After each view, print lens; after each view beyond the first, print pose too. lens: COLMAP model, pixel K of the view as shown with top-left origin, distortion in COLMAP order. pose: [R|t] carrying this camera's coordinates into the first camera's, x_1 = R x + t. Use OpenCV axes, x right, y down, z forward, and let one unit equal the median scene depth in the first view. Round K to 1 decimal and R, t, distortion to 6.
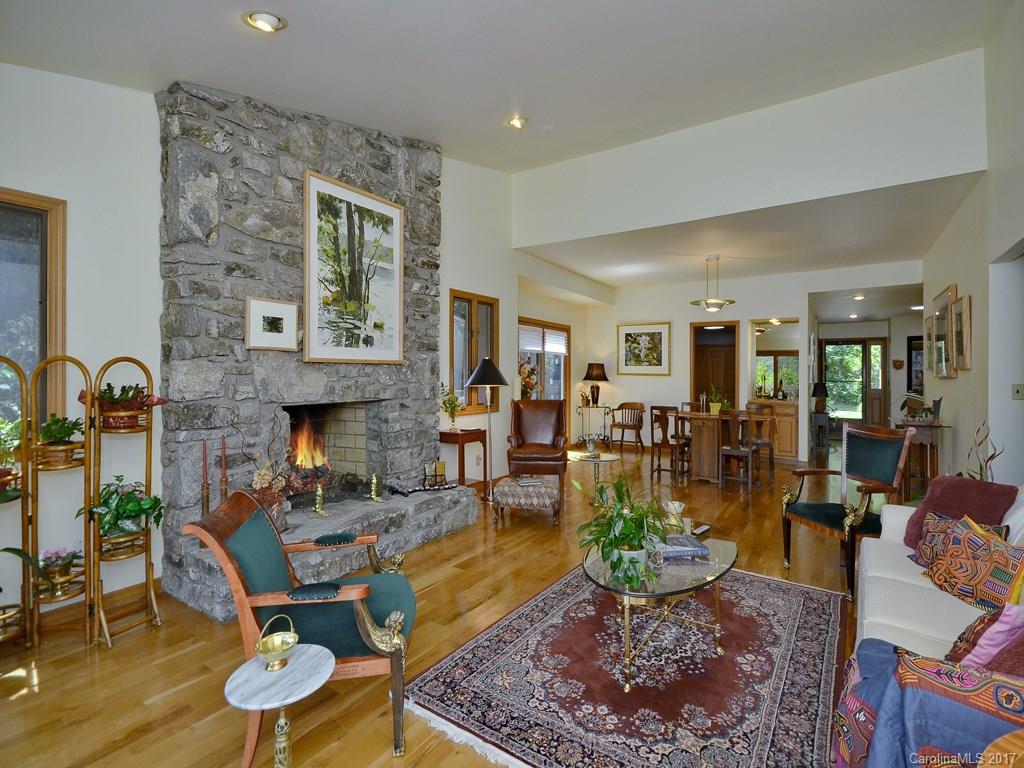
lens RADIAL K [[482.1, 0, 514.6], [0, 482.1, 344.6], [0, 0, 1]] dist [-0.000140, -0.000029]
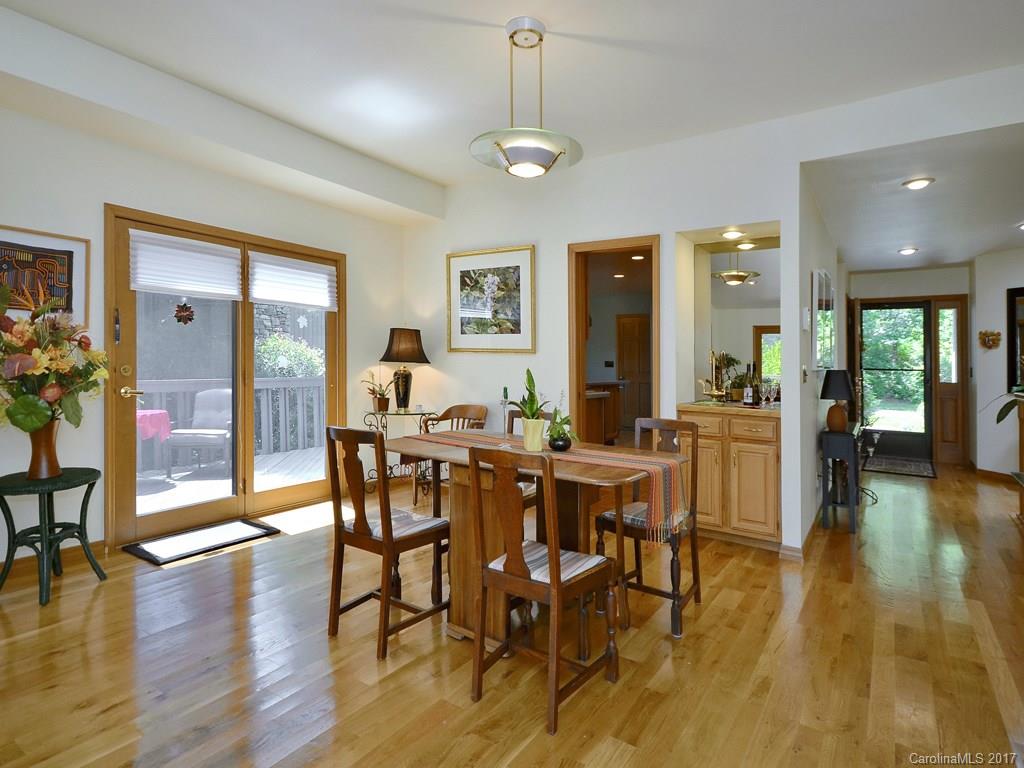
lens RADIAL K [[554.1, 0, 508.9], [0, 554.1, 319.4], [0, 0, 1]] dist [0.018925, 0.000215]
pose [[0.999926, 0.006225, -0.010469, 0.600070], [-0.006358, 0.999900, -0.012669, 0.074226], [0.010389, 0.012734, 0.999865, 0.845229]]
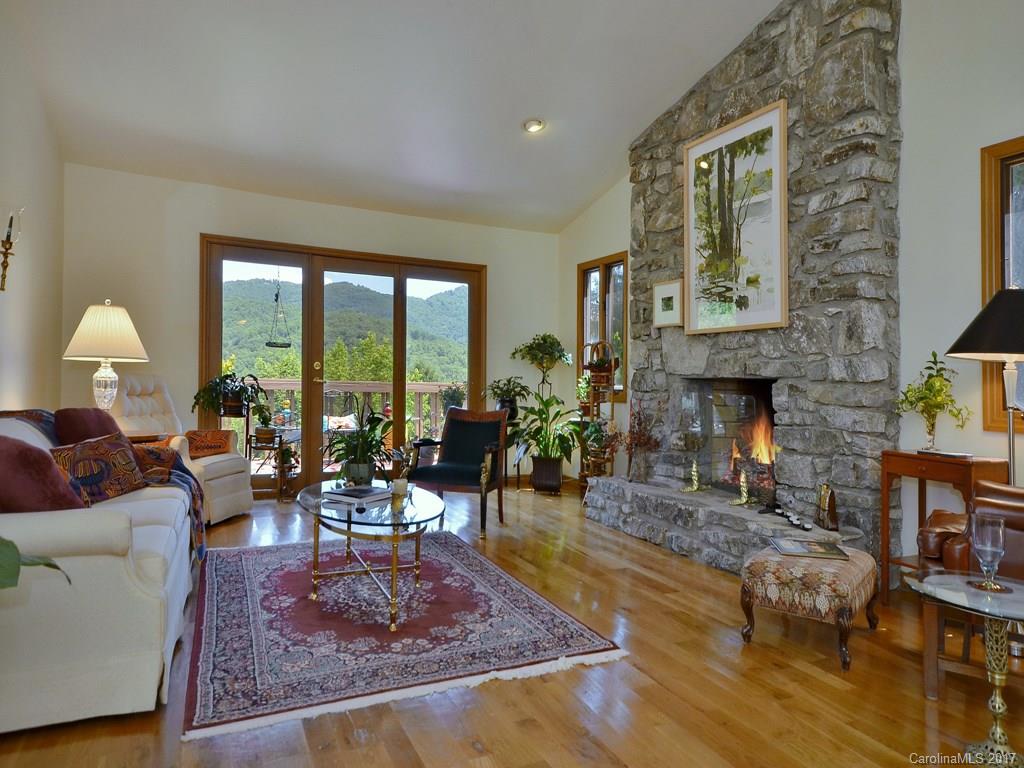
lens RADIAL K [[688.5, 0, 511.6], [0, 688.5, 357.2], [0, 0, 1]] dist [0.033431, -0.000590]
pose [[-0.530079, -0.052196, -0.846341, 0.807178], [0.017429, 0.997222, -0.072417, 0.148568], [0.847769, -0.053137, -0.527696, 1.194079]]
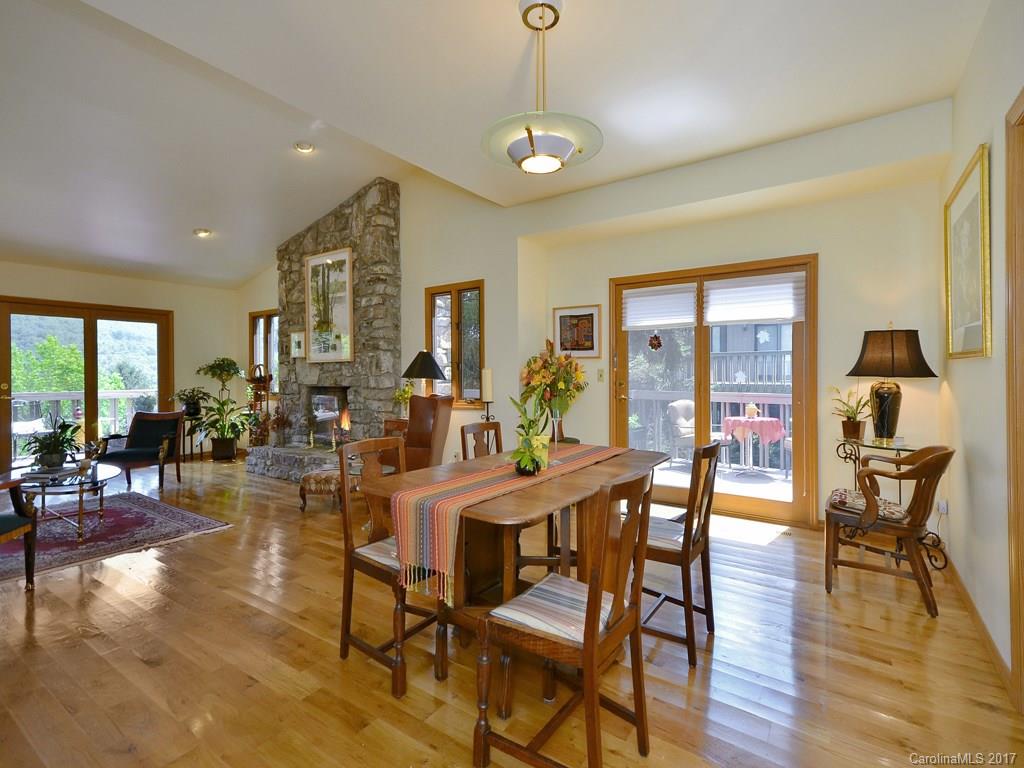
lens RADIAL K [[472.6, 0, 532.2], [0, 472.6, 363.5], [0, 0, 1]] dist [0.026363, -0.000184]
pose [[0.008393, -0.039498, -0.999184, 1.134035], [0.060333, 0.997419, -0.038921, 0.131235], [0.998143, -0.059957, 0.010754, 1.508650]]
